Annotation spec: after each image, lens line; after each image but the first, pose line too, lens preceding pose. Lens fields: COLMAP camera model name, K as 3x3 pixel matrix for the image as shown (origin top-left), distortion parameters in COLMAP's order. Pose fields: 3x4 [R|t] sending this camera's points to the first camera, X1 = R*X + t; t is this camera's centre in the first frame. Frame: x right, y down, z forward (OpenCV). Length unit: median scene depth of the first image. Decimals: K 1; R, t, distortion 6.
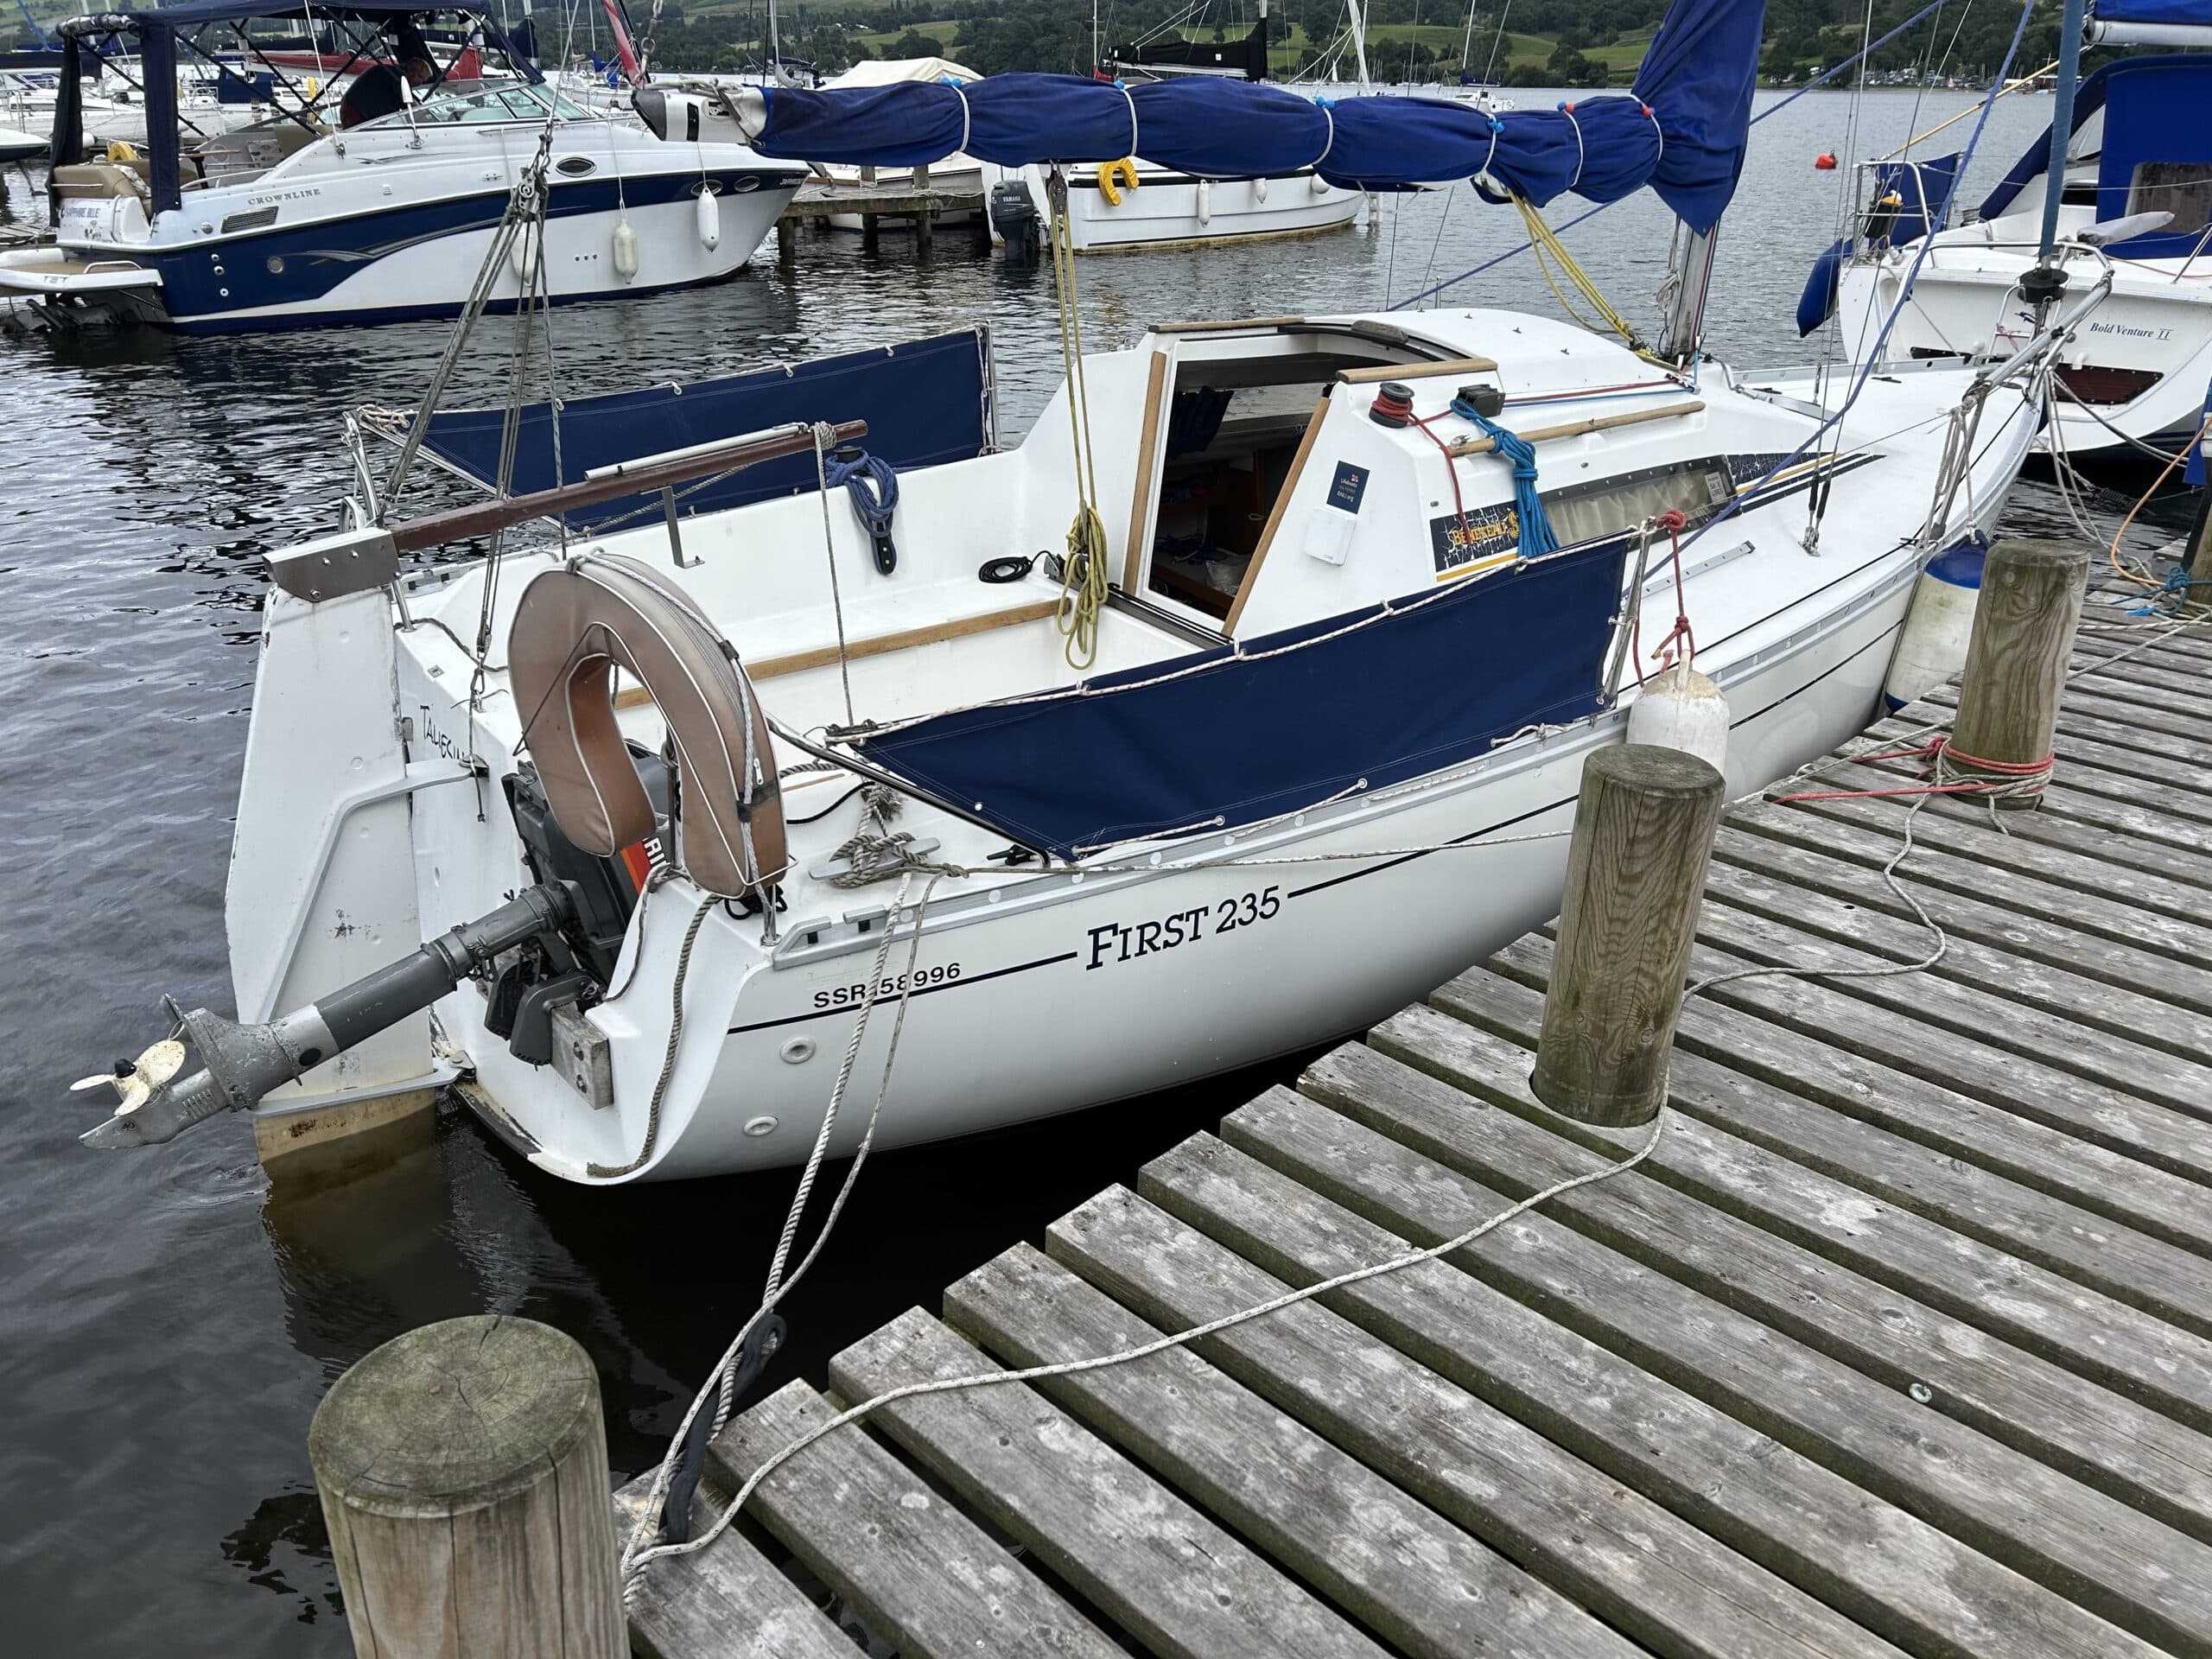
lens RADIAL K [[1722.4, 0, 1106.0], [0, 1722.4, 829.5], [0, 0, 1]] dist [0.045764, -0.000983]
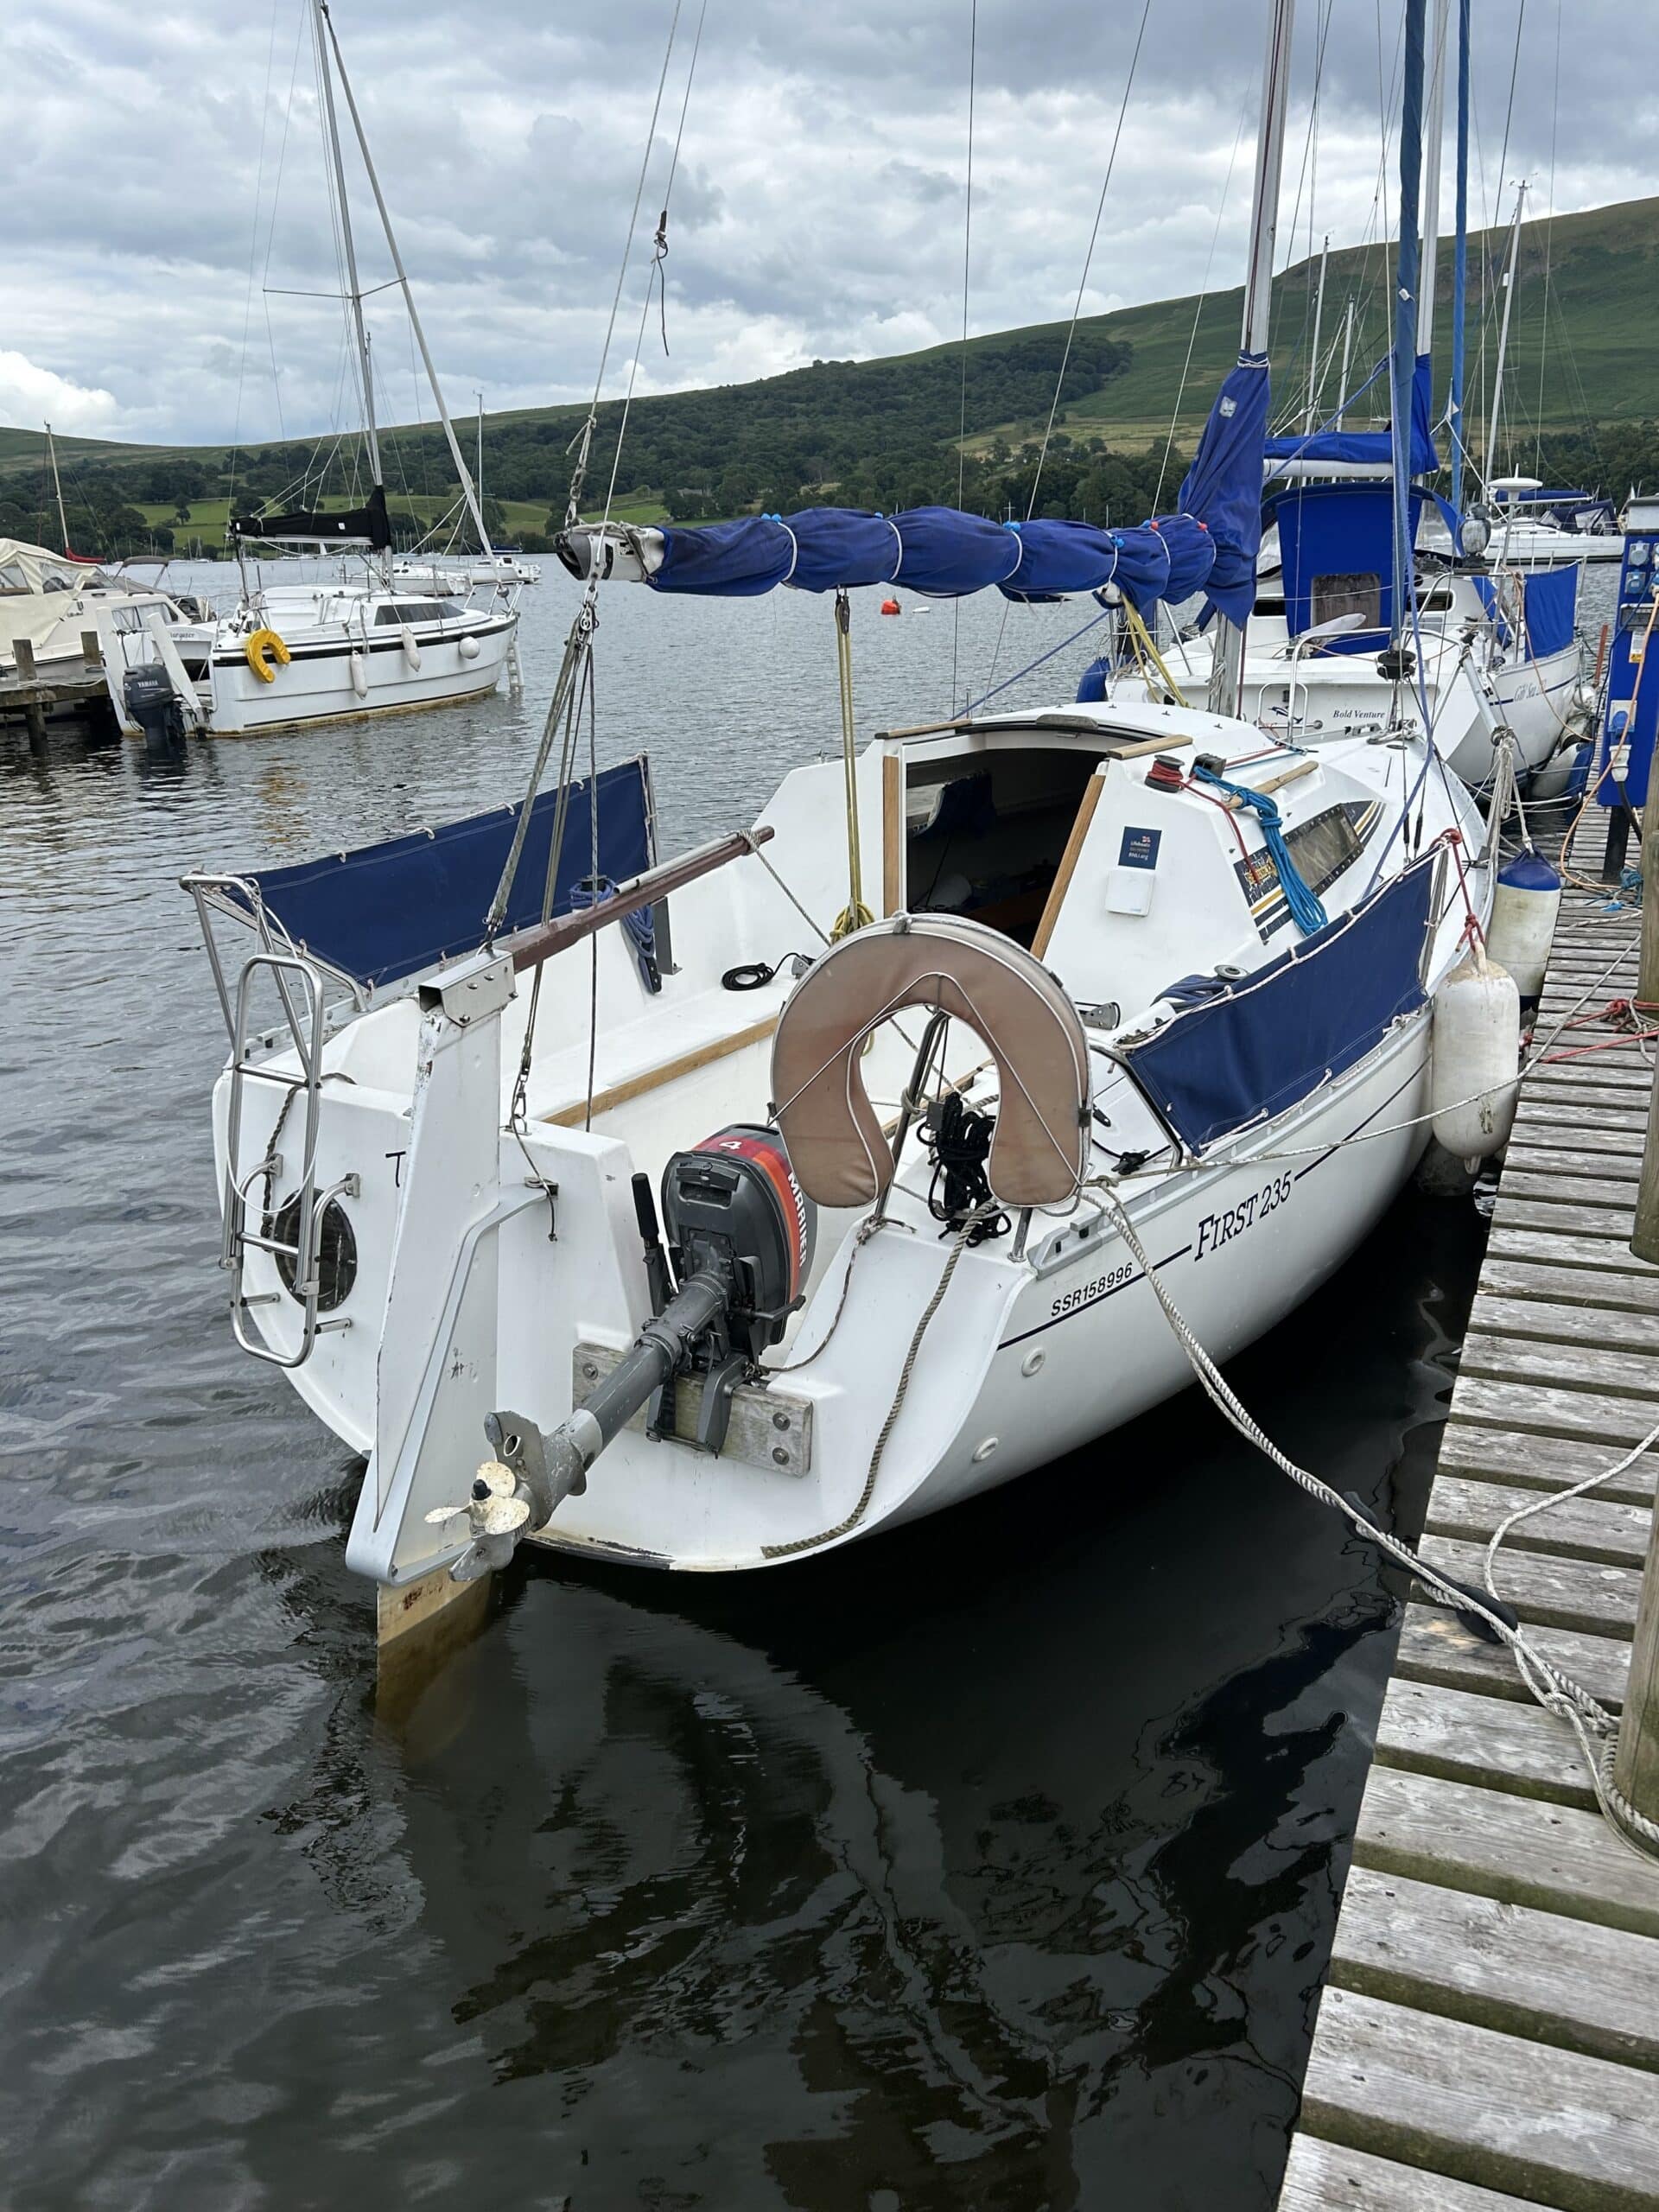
lens RADIAL K [[1889.1, 0, 829.5], [0, 1889.1, 1106.0], [0, 0, 1]] dist [0.057364, -0.005003]
pose [[0.935113, -0.144030, 0.323758, -0.466697], [0.182277, 0.979033, -0.090932, 0.039654], [-0.303873, 0.144045, 0.941760, -0.067432]]
